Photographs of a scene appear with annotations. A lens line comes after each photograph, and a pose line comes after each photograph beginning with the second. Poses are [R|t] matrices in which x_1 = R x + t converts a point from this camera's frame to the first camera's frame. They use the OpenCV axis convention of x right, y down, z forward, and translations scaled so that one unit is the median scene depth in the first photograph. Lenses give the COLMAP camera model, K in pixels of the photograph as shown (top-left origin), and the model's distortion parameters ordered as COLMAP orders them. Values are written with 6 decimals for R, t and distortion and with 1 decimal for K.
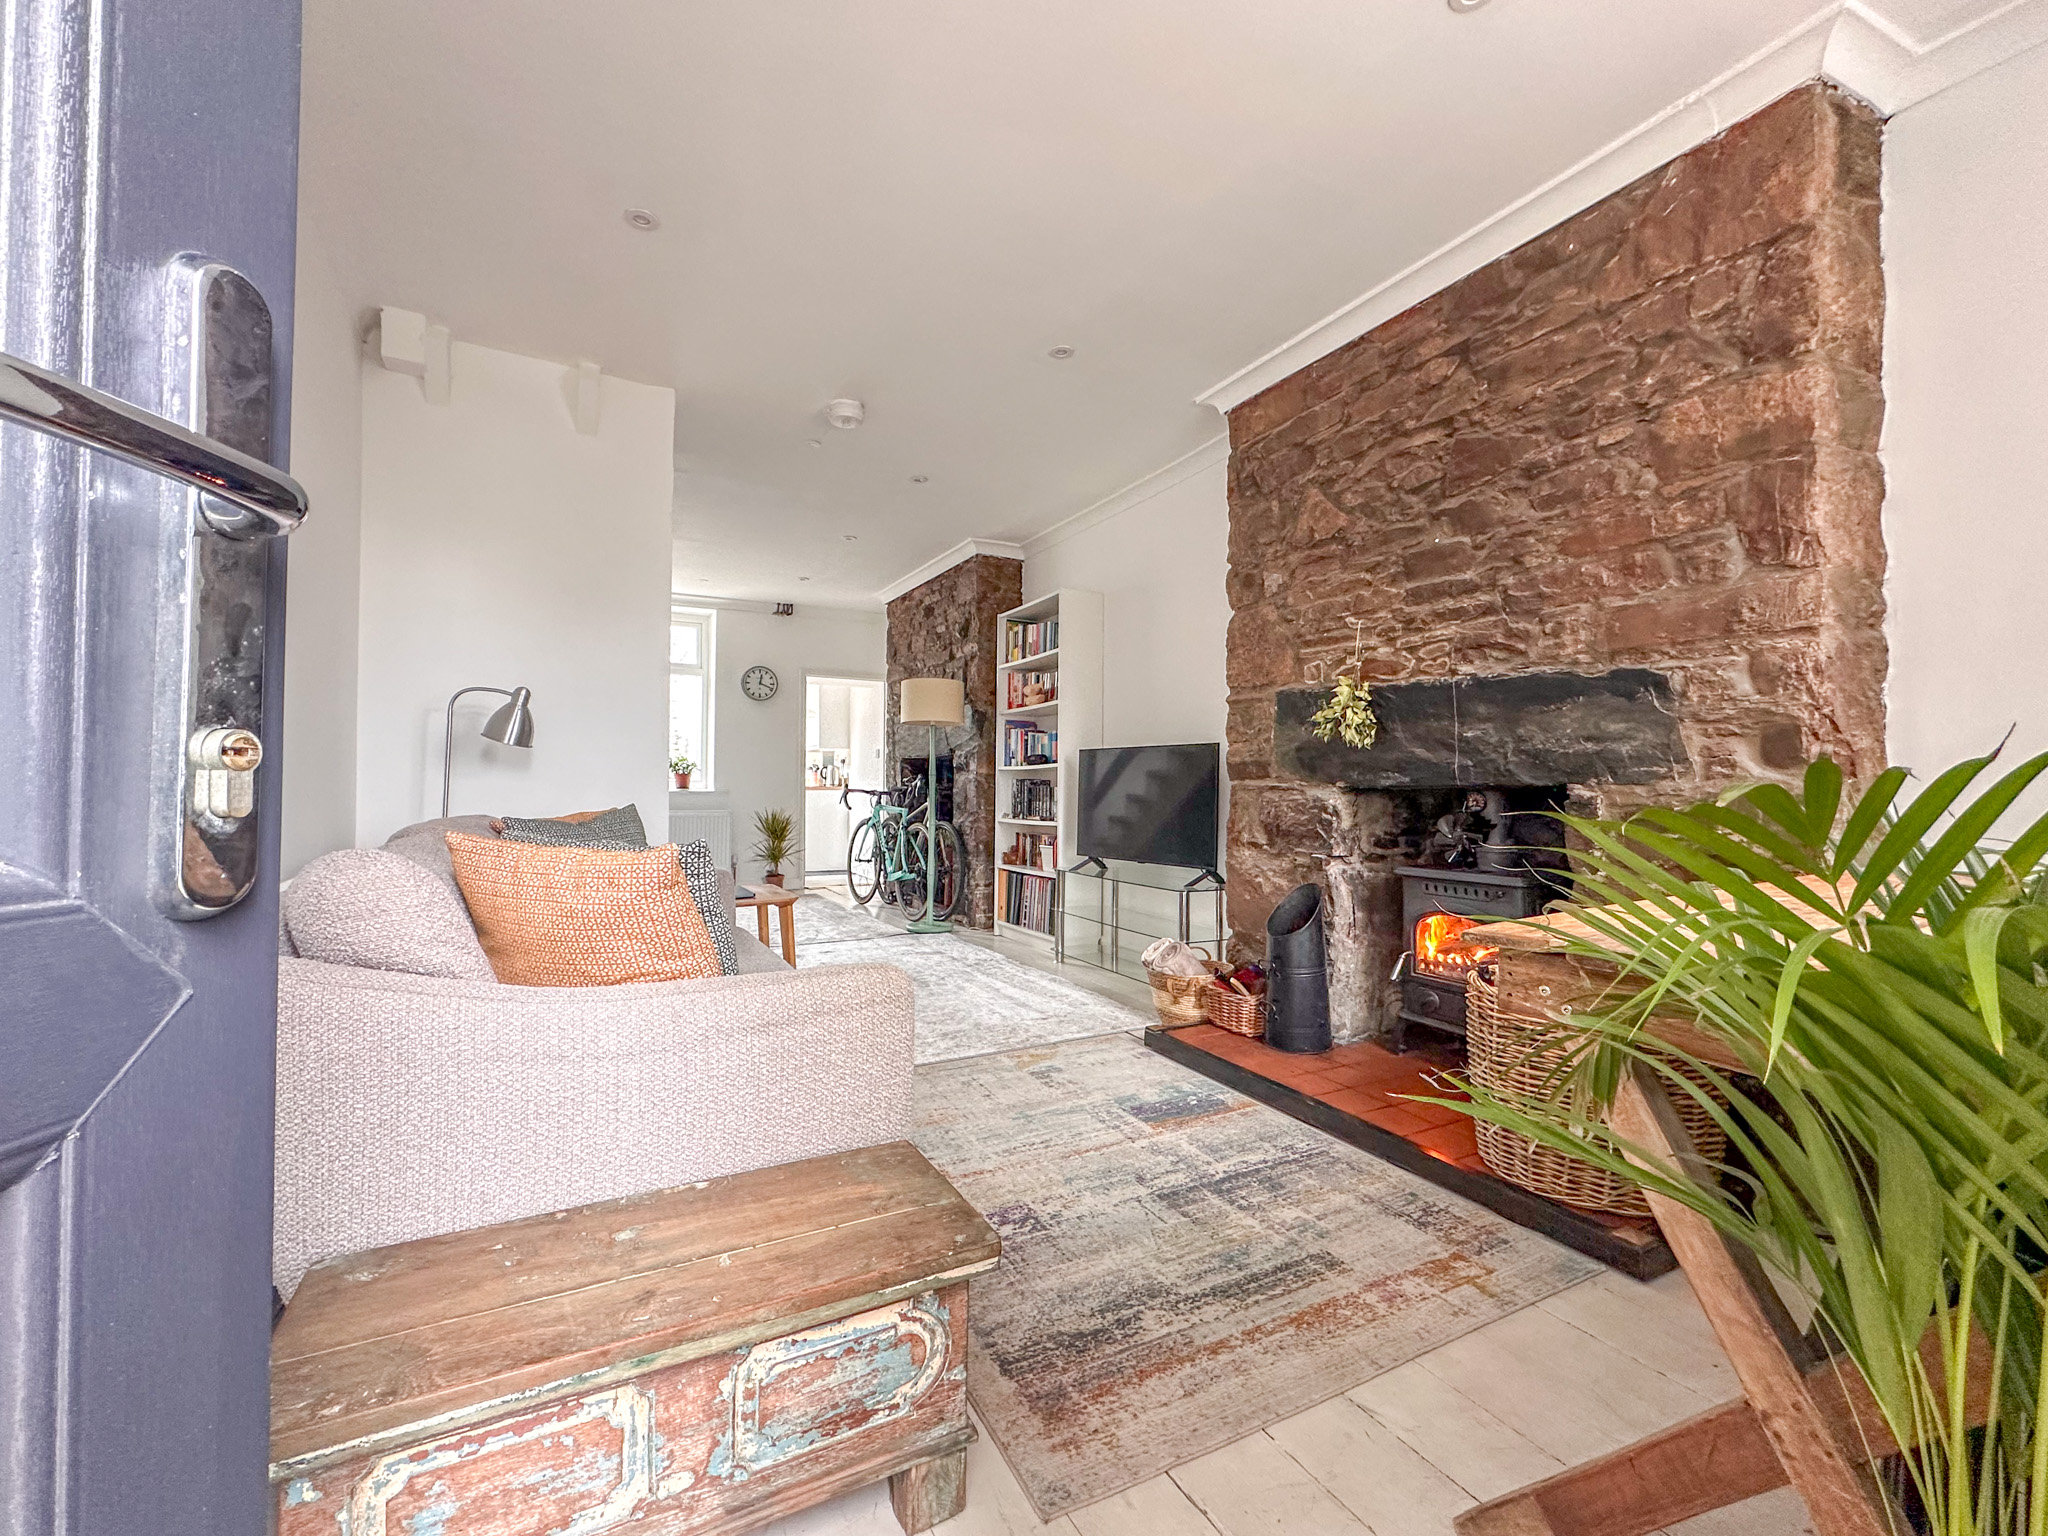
lens RADIAL K [[848.9, 0, 1019.8], [0, 848.9, 773.4], [0, 0, 1]] dist [-0.002321, 0.000583]
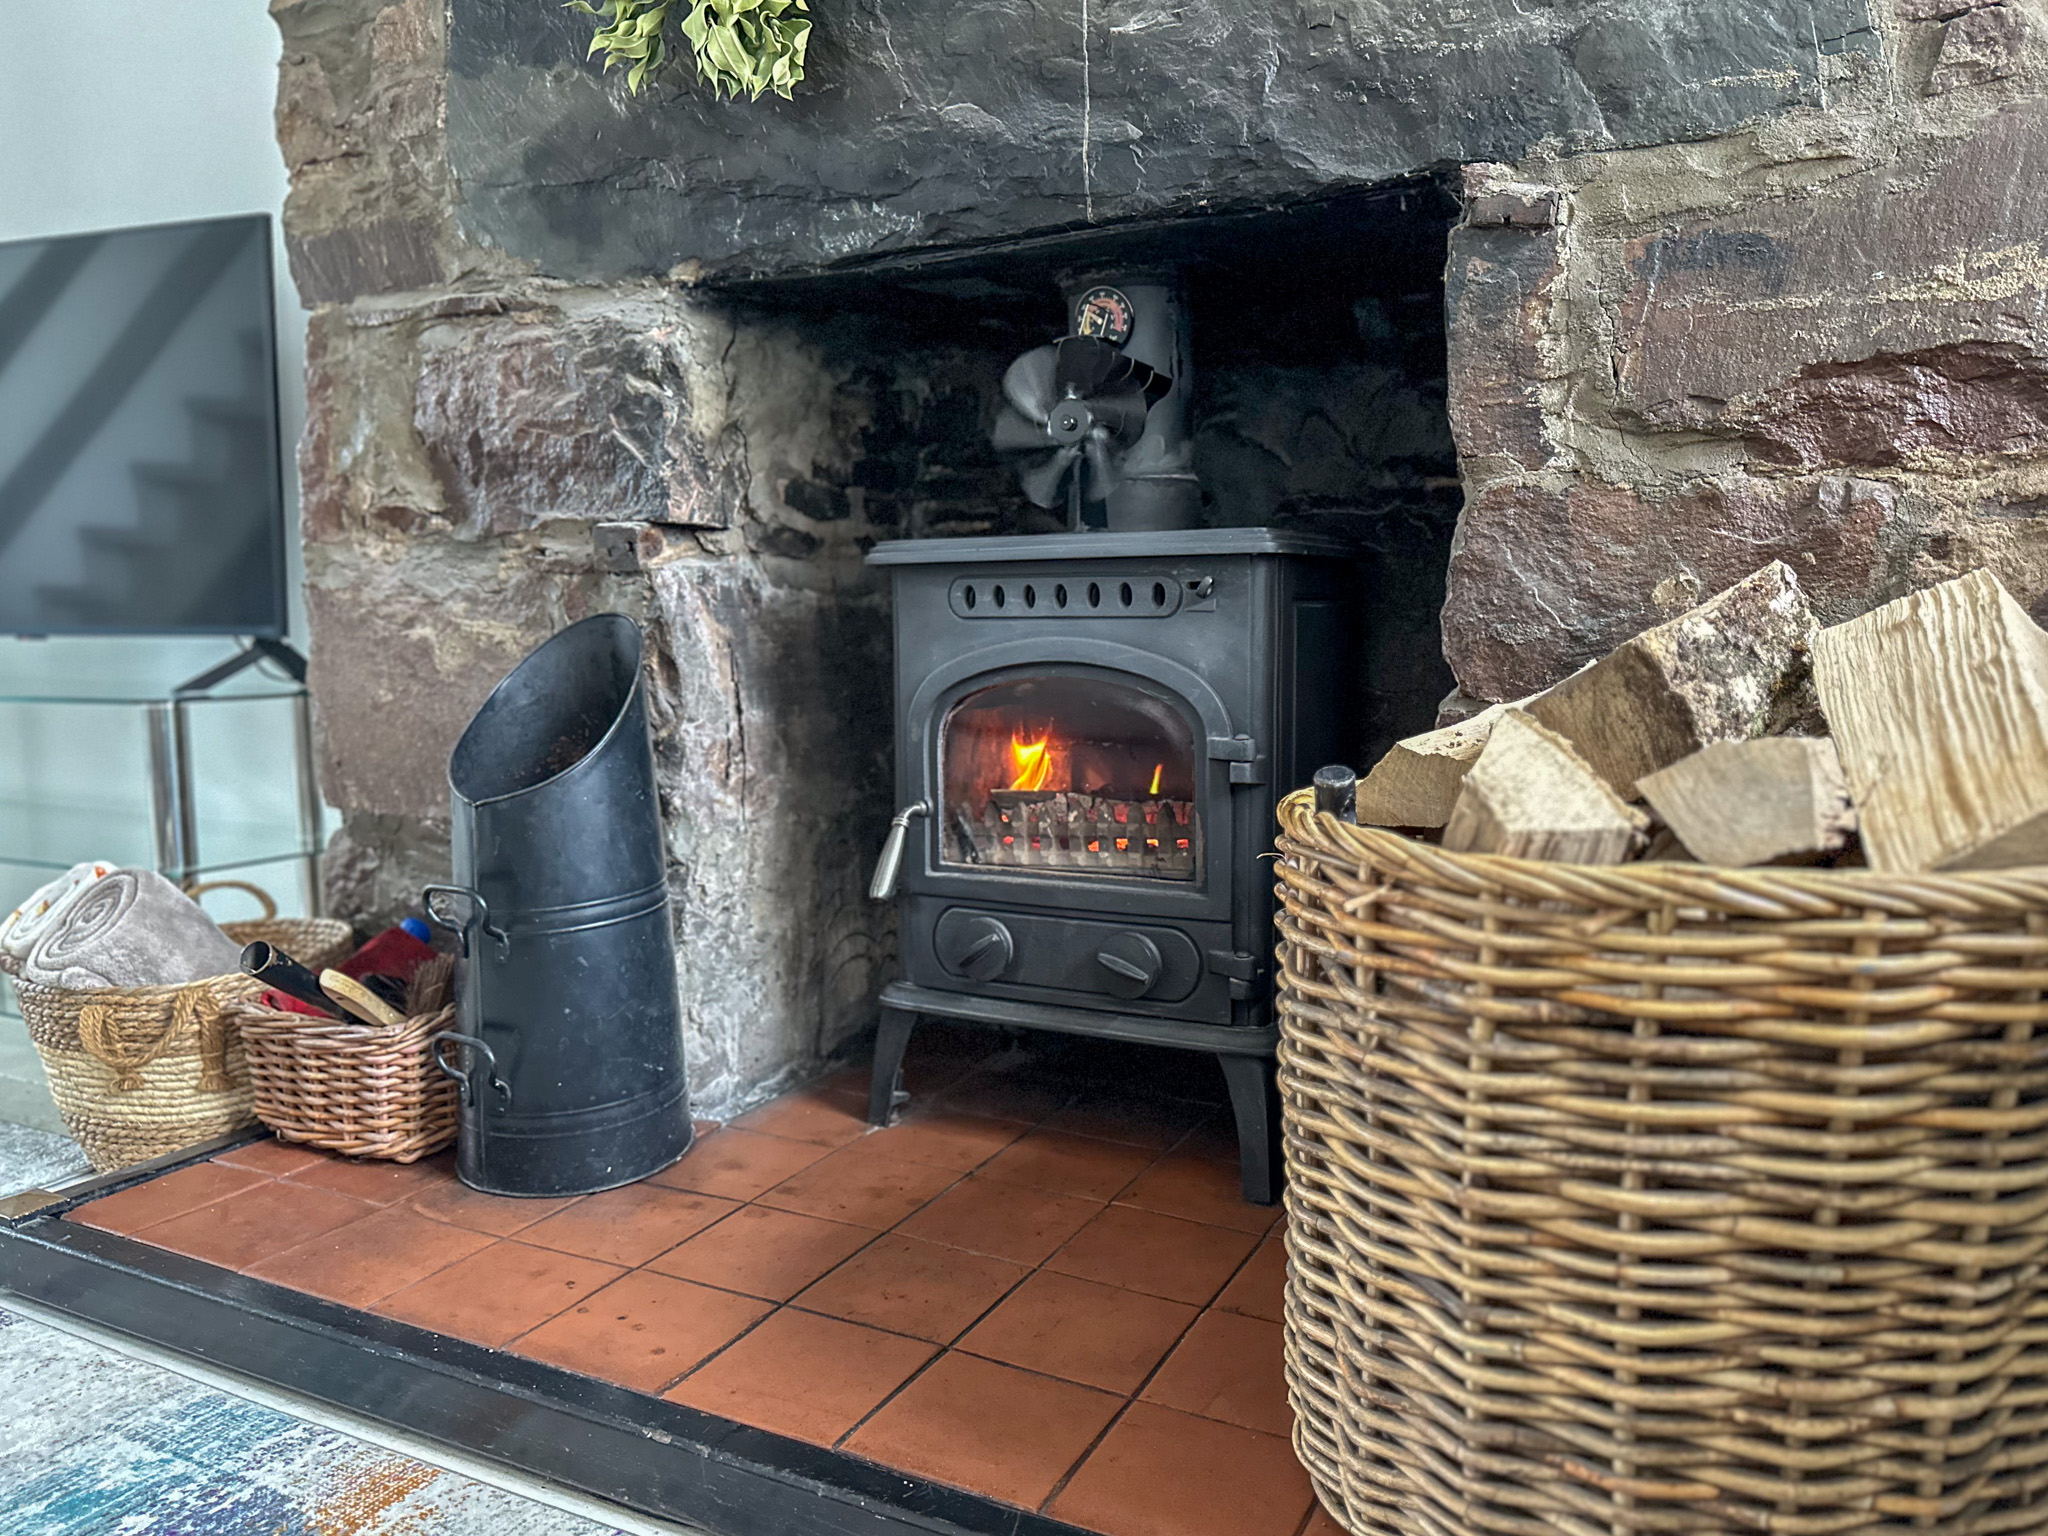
lens RADIAL K [[1532.9, 0, 1072.7], [0, 1532.9, 778.6], [0, 0, 1]] dist [0.107498, -0.185410]
pose [[0.795744, -0.079203, 0.600431, 0.148444], [-0.003956, 0.990711, 0.135928, 0.113360], [-0.605620, -0.110539, 0.788039, 0.476890]]
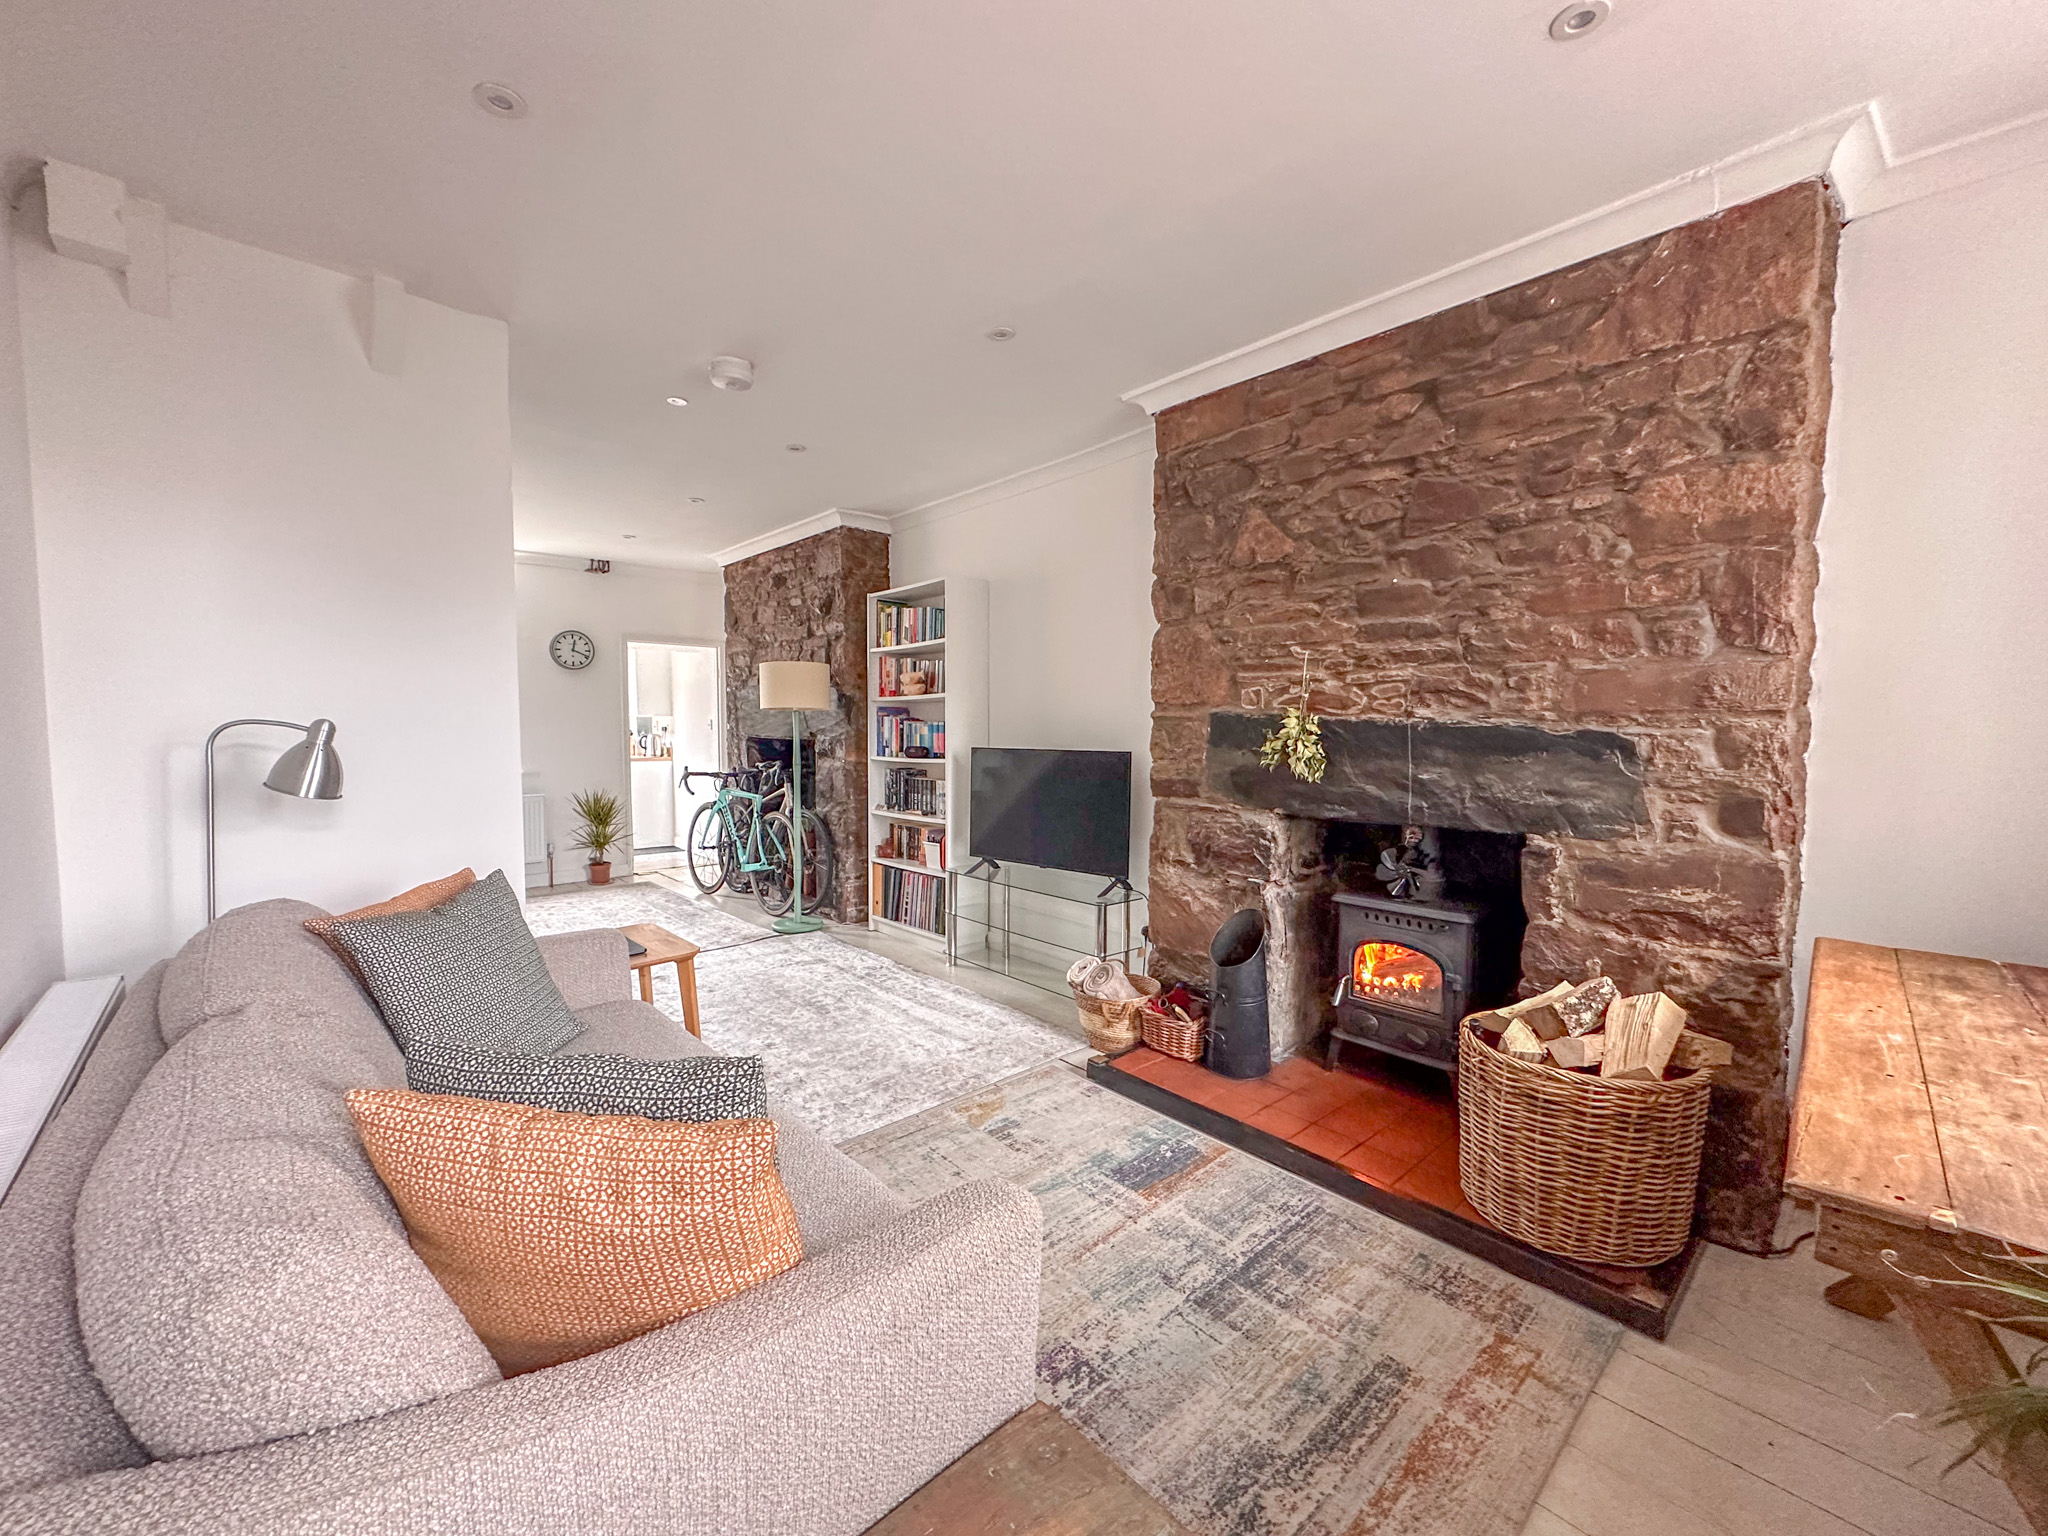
lens RADIAL K [[817.0, 0, 1031.8], [0, 817.0, 778.7], [0, 0, 1]] dist [-0.000386, 0.000316]
pose [[0.969710, -0.018128, 0.243586, -0.145332], [0.000295, 0.997328, 0.073051, -0.097501], [-0.244260, -0.070766, 0.967124, 0.133057]]
